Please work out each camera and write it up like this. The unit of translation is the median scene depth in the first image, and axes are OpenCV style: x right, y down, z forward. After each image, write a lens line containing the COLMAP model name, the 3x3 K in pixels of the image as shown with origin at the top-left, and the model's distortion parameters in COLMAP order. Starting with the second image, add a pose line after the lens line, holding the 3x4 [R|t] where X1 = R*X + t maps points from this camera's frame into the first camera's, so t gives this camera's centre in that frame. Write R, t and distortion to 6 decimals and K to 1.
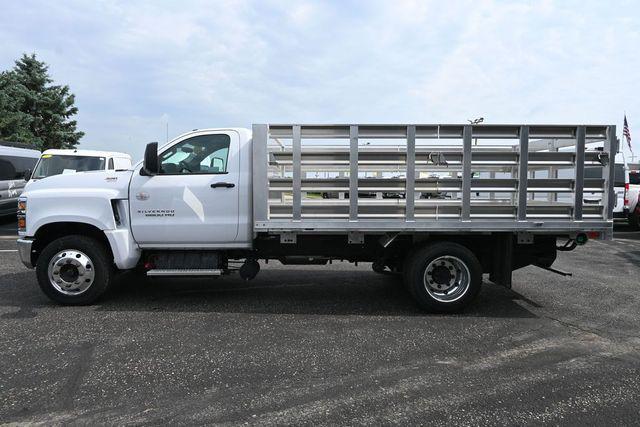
lens RADIAL K [[434.8, 0, 320.0], [0, 434.8, 213.5], [0, 0, 1]] dist [-0.003159, -0.000448]
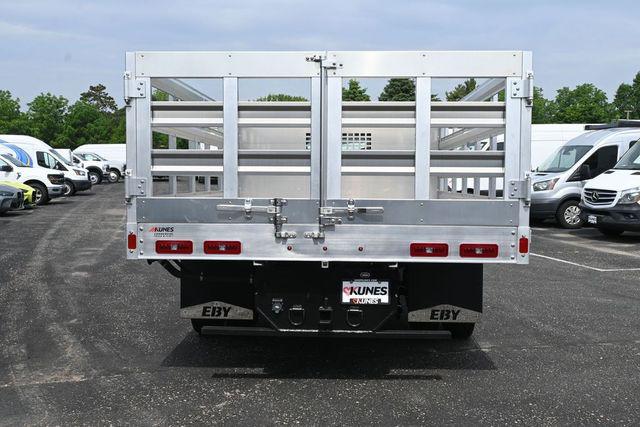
lens RADIAL K [[674.8, 0, 320.0], [0, 674.8, 213.5], [0, 0, 1]] dist [-0.004929, 0.008312]
pose [[-0.036360, 0.050101, -0.998082, 1.499986], [-0.070701, 0.996111, 0.052578, -0.060949], [0.996835, 0.072477, -0.032677, 1.247520]]
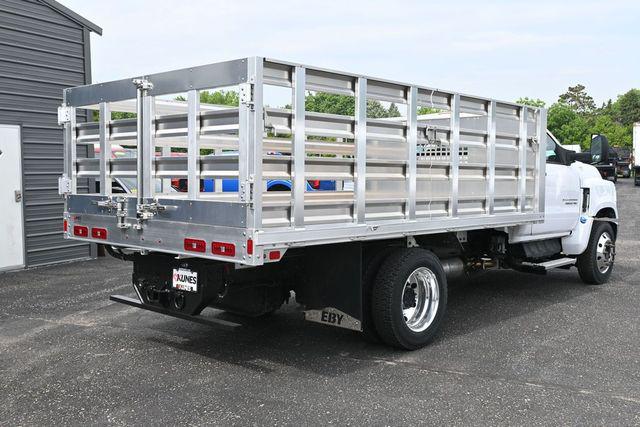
lens RADIAL K [[674.8, 0, 320.0], [0, 674.8, 213.5], [0, 0, 1]] dist [-0.004929, 0.008312]
pose [[-0.674827, 0.033437, -0.737218, 1.230636], [-0.056692, 0.993672, 0.096962, -0.124639], [0.735795, 0.107227, -0.668662, 2.094946]]
